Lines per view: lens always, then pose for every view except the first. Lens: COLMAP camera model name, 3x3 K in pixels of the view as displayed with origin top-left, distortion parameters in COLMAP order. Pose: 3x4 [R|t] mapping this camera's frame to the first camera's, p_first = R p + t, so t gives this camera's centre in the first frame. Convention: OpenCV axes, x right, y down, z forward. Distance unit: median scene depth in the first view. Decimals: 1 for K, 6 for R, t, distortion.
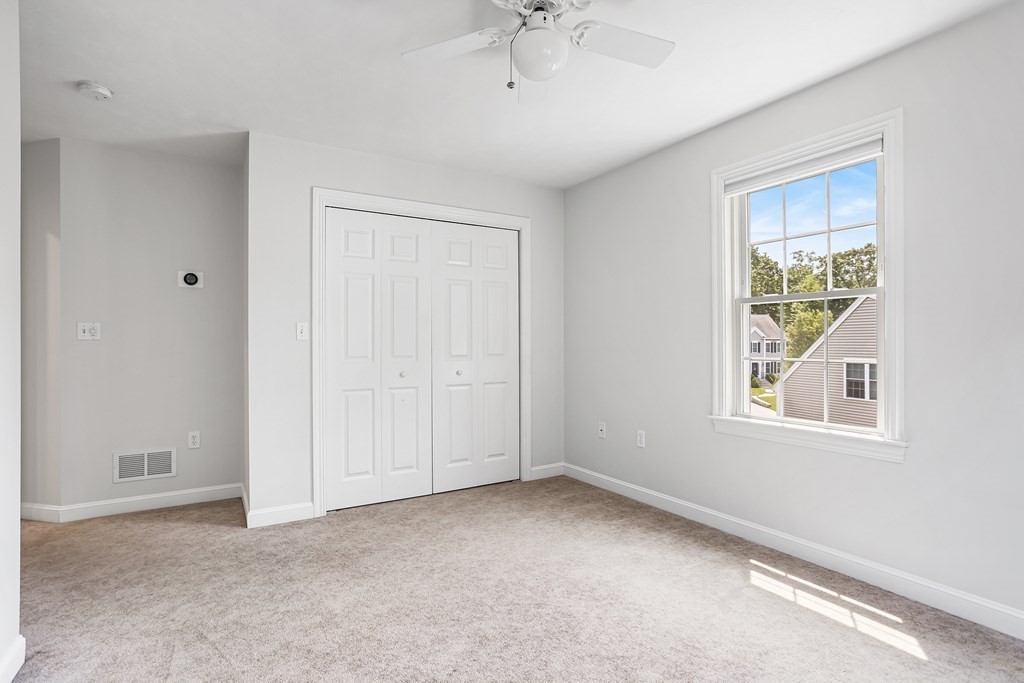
lens RADIAL K [[498.5, 0, 506.8], [0, 498.5, 337.9], [0, 0, 1]] dist [0.012687, 0.002206]
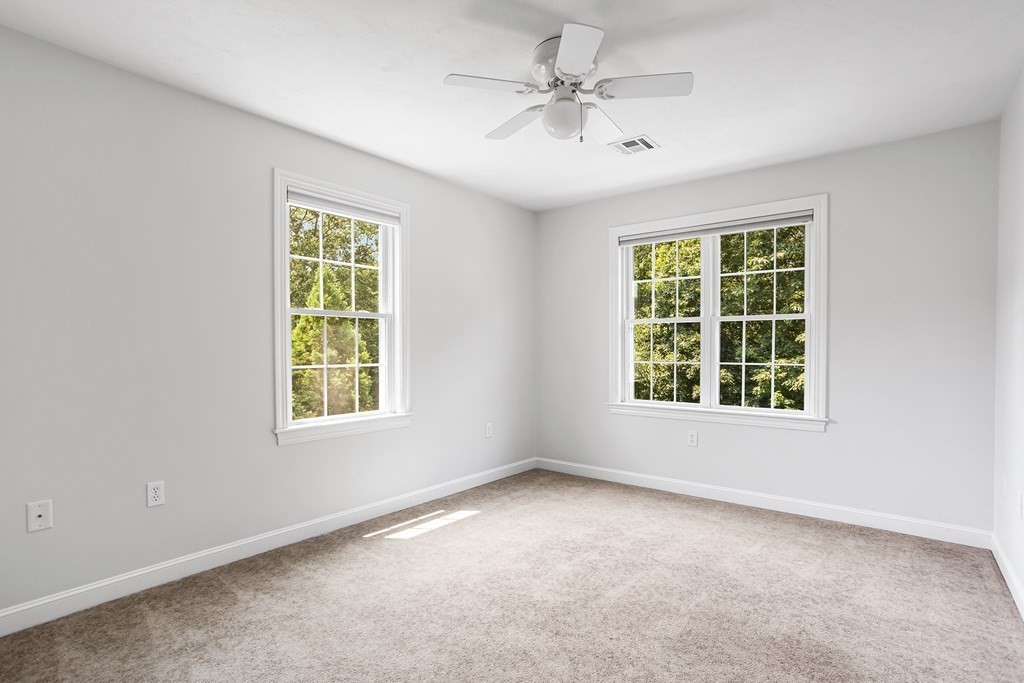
lens RADIAL K [[498.5, 0, 511.0], [0, 498.5, 347.2], [0, 0, 1]] dist [0.012687, 0.002206]
pose [[-0.303723, 0.006222, 0.952740, -0.668296], [-0.002045, 0.999972, -0.007182, 0.008271], [-0.952758, -0.004130, -0.303702, 0.939847]]
